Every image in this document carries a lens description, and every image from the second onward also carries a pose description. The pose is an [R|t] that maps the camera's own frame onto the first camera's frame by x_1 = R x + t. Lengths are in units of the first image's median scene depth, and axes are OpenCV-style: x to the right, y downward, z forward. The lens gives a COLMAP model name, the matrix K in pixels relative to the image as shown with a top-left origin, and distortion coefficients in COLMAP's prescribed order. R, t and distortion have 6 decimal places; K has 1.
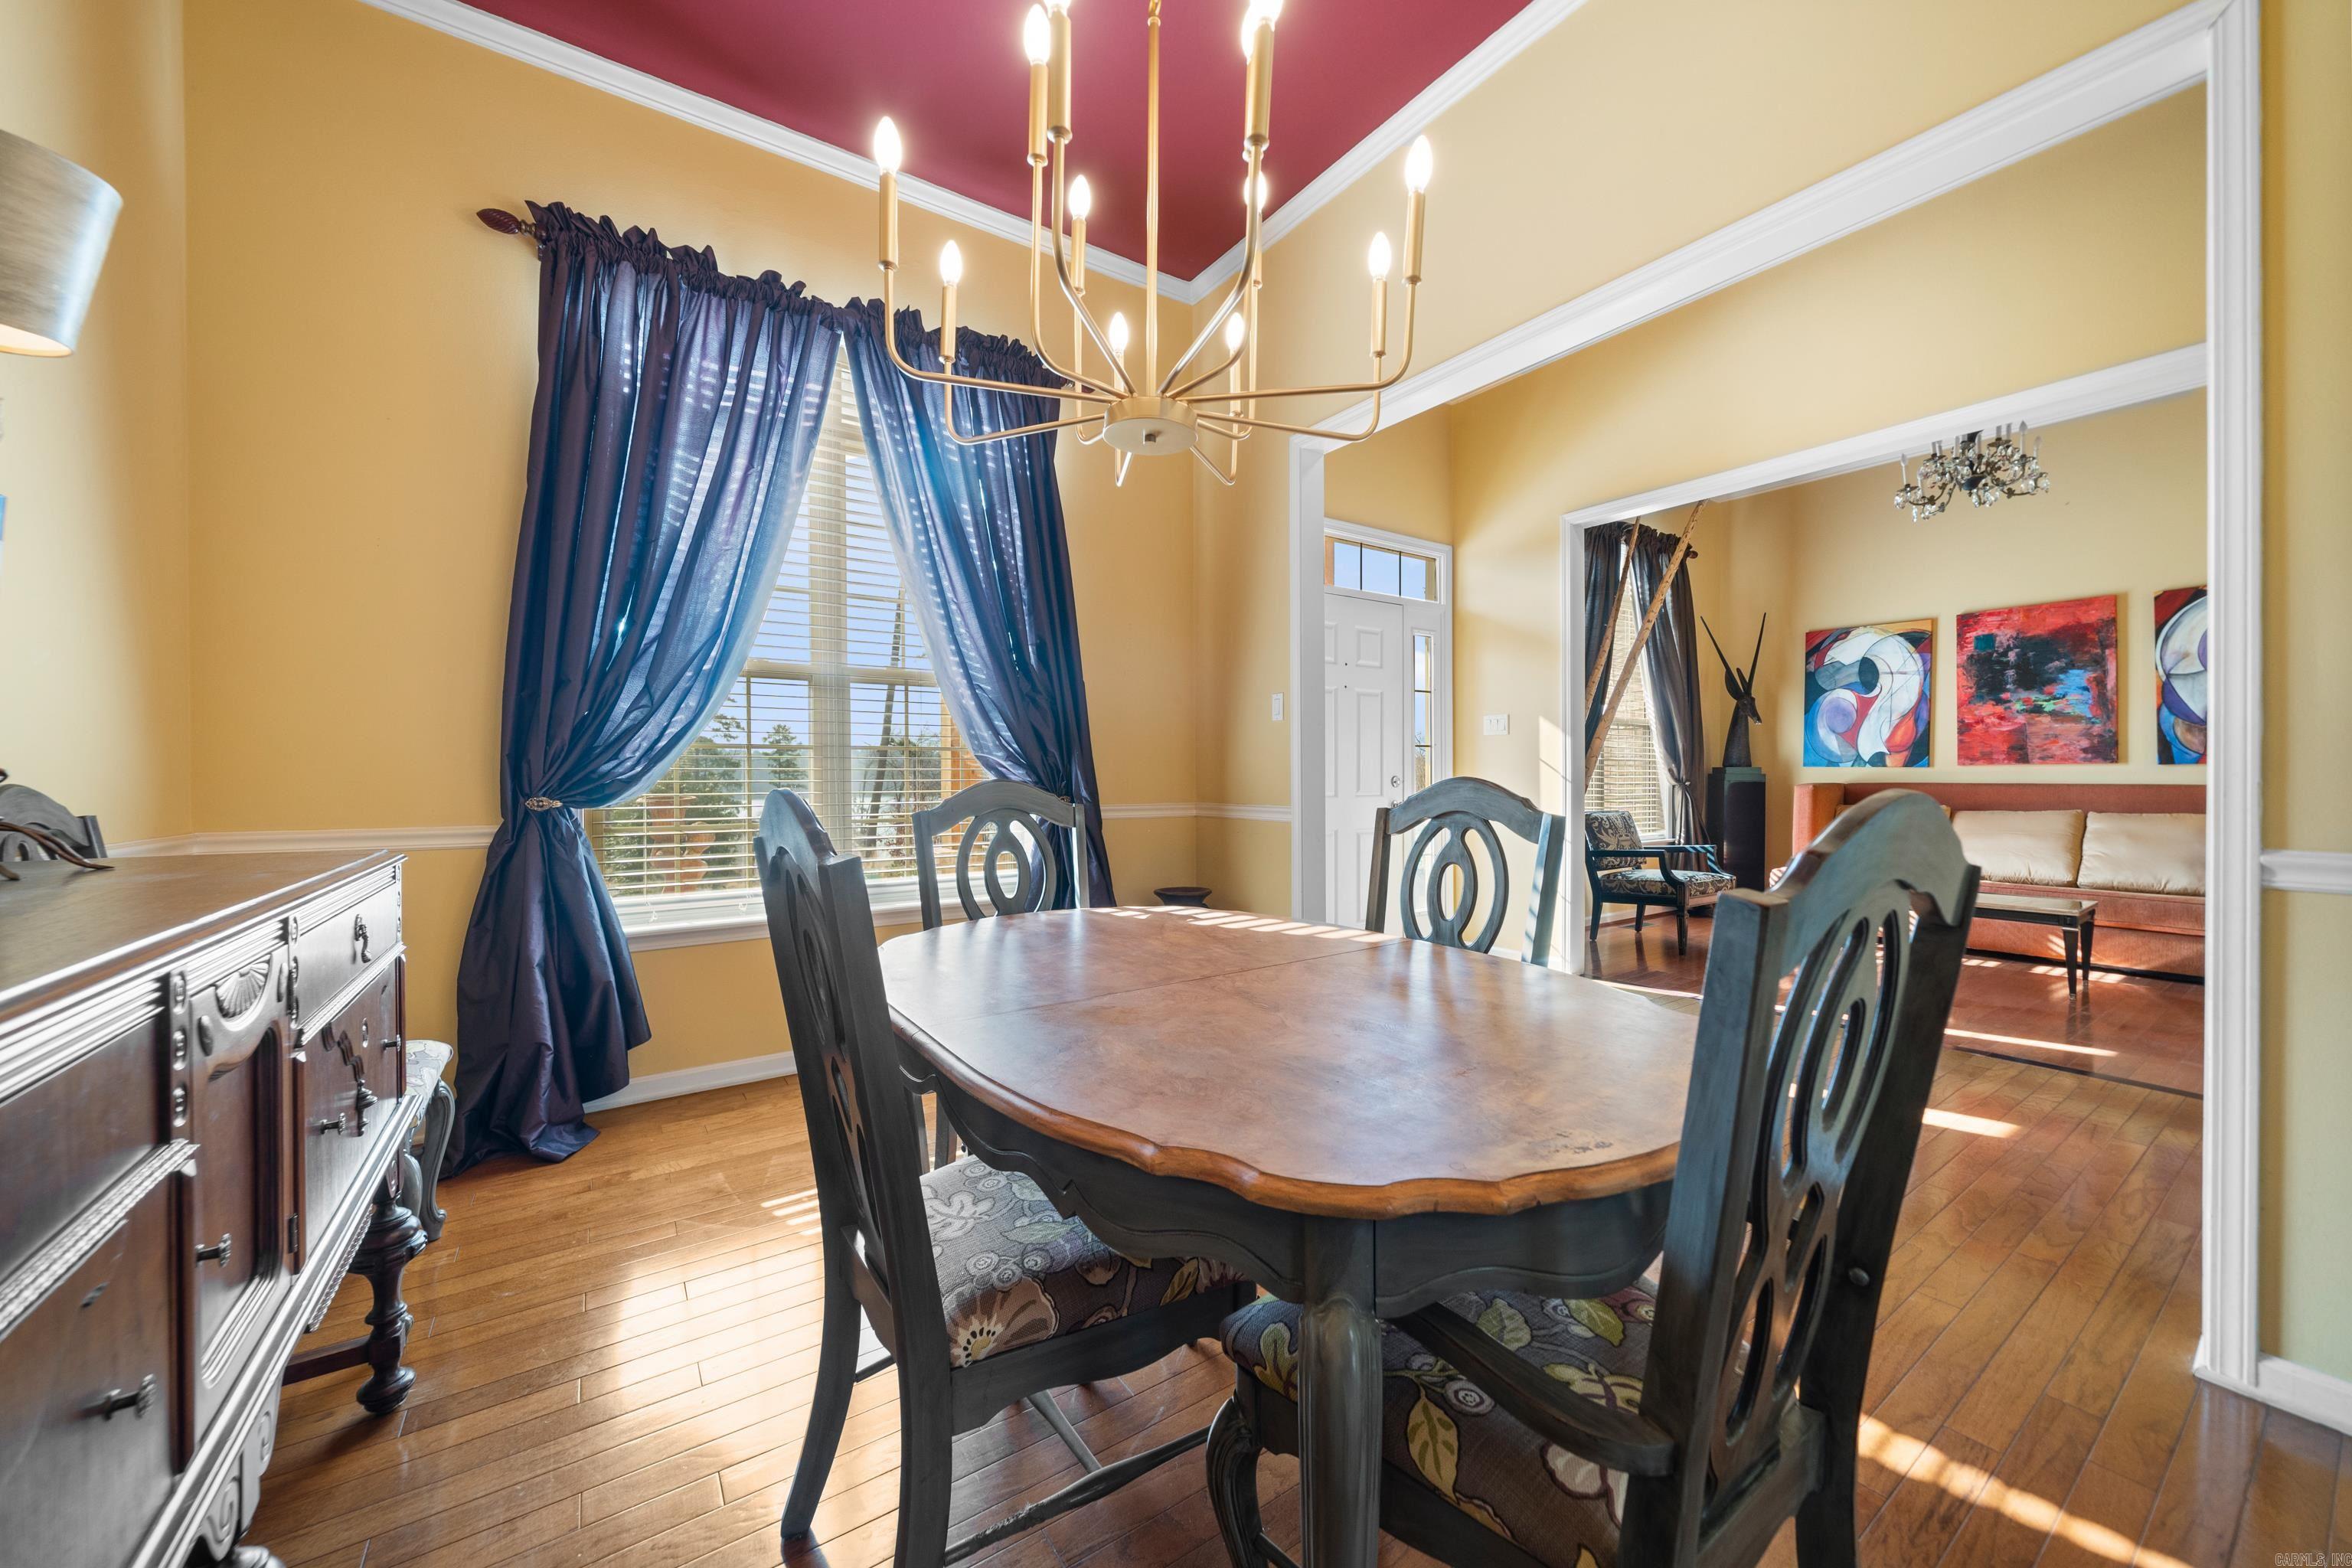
lens RADIAL K [[906.1, 0, 1176.0], [0, 906.1, 784.0], [0, 0, 1]] dist [0.002698, 0.000355]
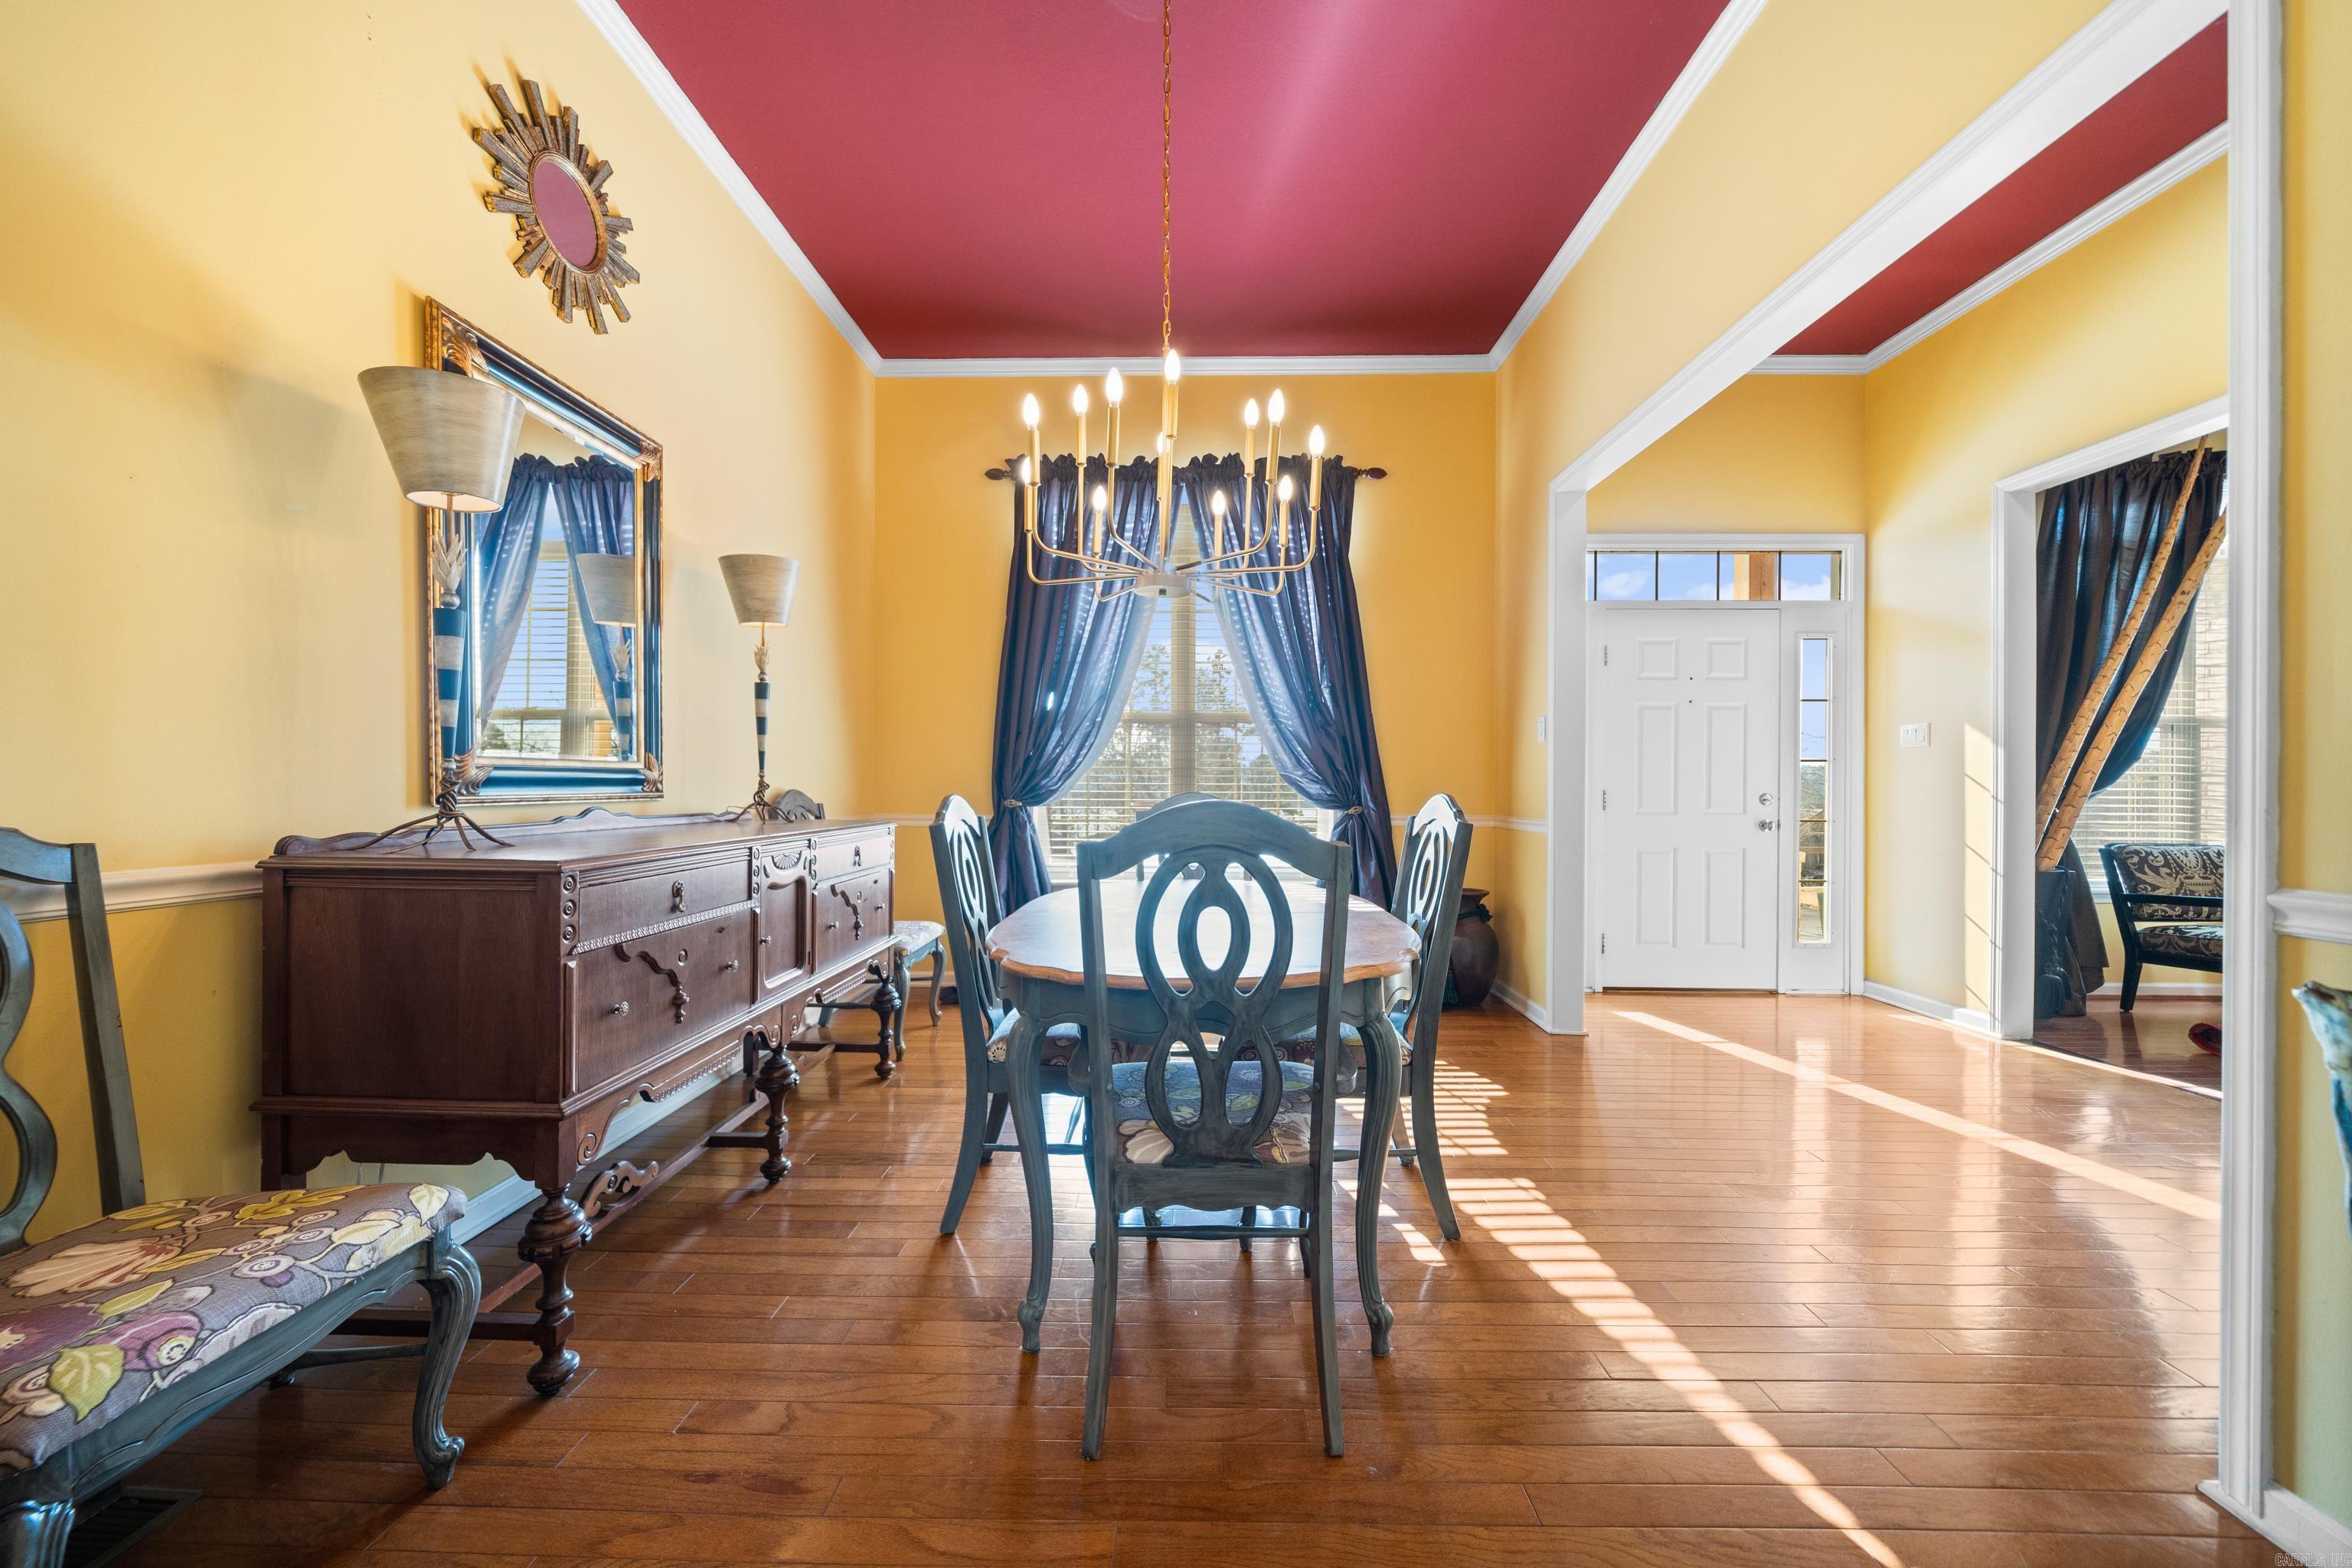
lens RADIAL K [[906.1, 0, 1176.0], [0, 906.1, 784.0], [0, 0, 1]] dist [0.002698, 0.000355]
pose [[0.803201, 0.004901, -0.595689, 0.458449], [-0.013385, 0.999862, -0.009822, -0.001948], [0.595558, 0.015862, 0.803155, -0.158344]]
